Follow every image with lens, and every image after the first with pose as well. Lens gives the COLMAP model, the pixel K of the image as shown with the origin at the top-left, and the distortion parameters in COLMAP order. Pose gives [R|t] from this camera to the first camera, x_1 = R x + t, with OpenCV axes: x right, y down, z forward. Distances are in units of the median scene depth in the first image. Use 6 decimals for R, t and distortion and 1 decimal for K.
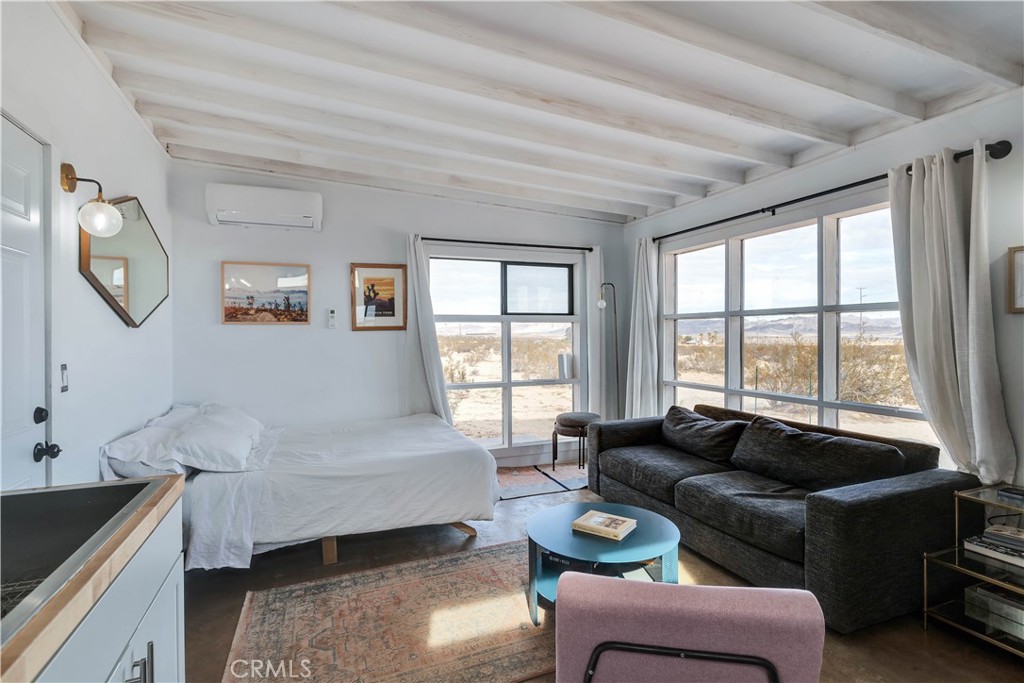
lens RADIAL K [[503.2, 0, 505.4], [0, 503.2, 337.3], [0, 0, 1]] dist [-0.004000, 0.000031]
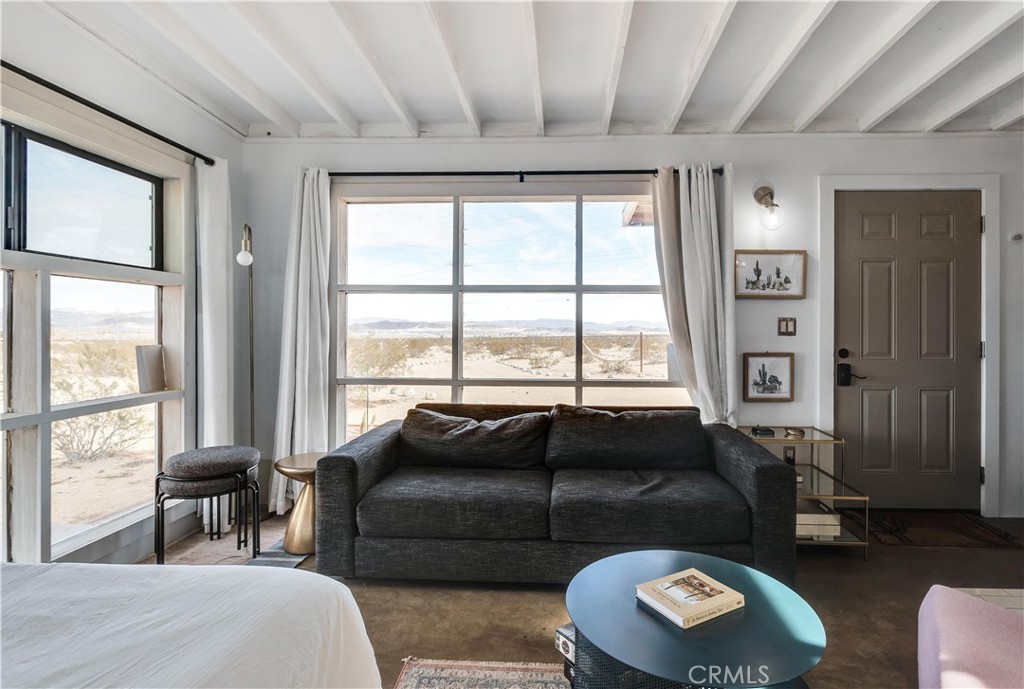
lens RADIAL K [[517.4, 0, 549.2], [0, 517.4, 328.9], [0, 0, 1]] dist [-0.000788, 0.000944]
pose [[0.401123, 0.007511, 0.915994, -0.250556], [-0.000857, 0.999969, -0.007824, 0.024259], [-0.916024, 0.002353, 0.401117, 0.484786]]
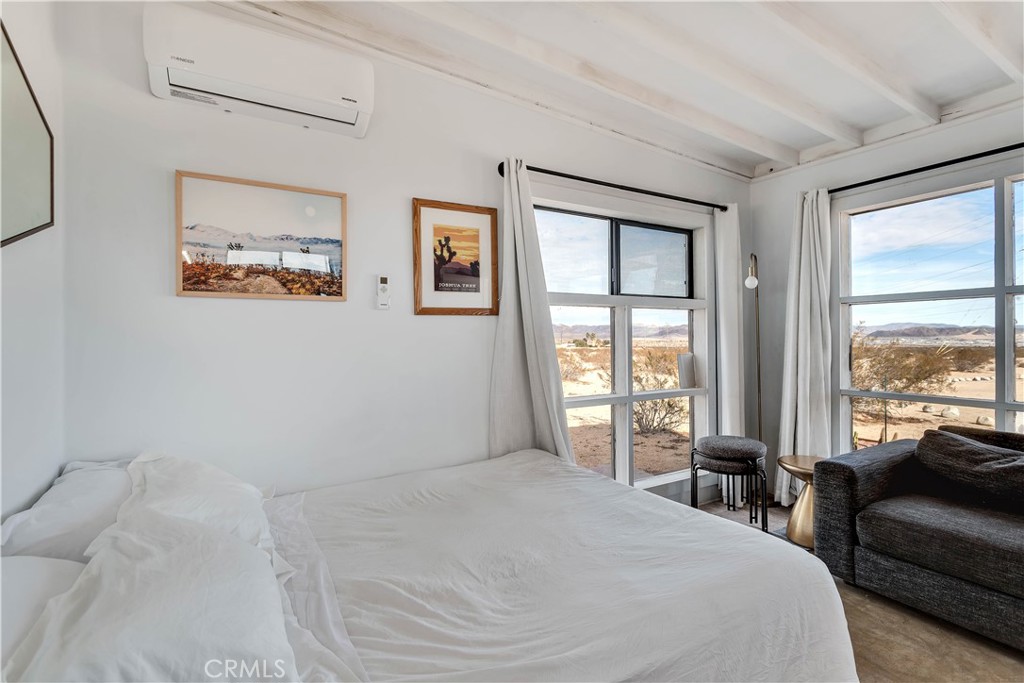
lens RADIAL K [[484.8, 0, 511.6], [0, 484.8, 337.4], [0, 0, 1]] dist [0.001395, 0.000570]
pose [[0.988527, -0.000950, 0.151041, -0.277773], [0.002250, 0.999962, -0.008437, 0.018504], [-0.151027, 0.008680, 0.988492, 0.426162]]
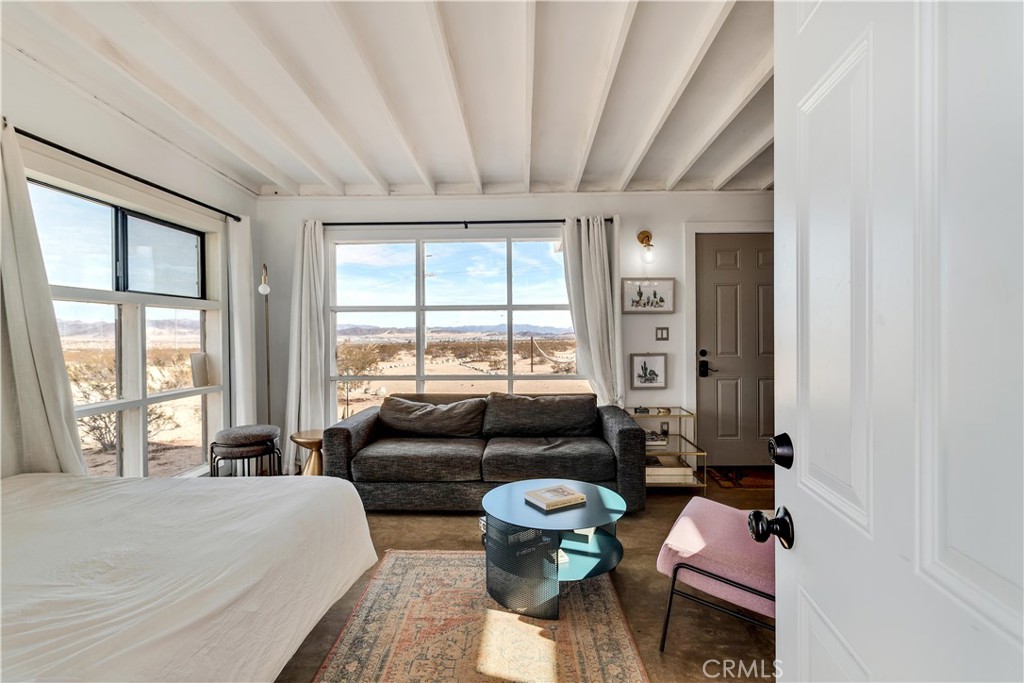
lens RADIAL K [[484.8, 0, 511.6], [0, 484.8, 337.4], [0, 0, 1]] dist [0.001395, 0.000570]
pose [[0.398599, -0.004837, 0.917113, -0.419131], [0.010737, 0.999942, 0.000607, 0.018009], [-0.917062, 0.009605, 0.398628, 0.361467]]
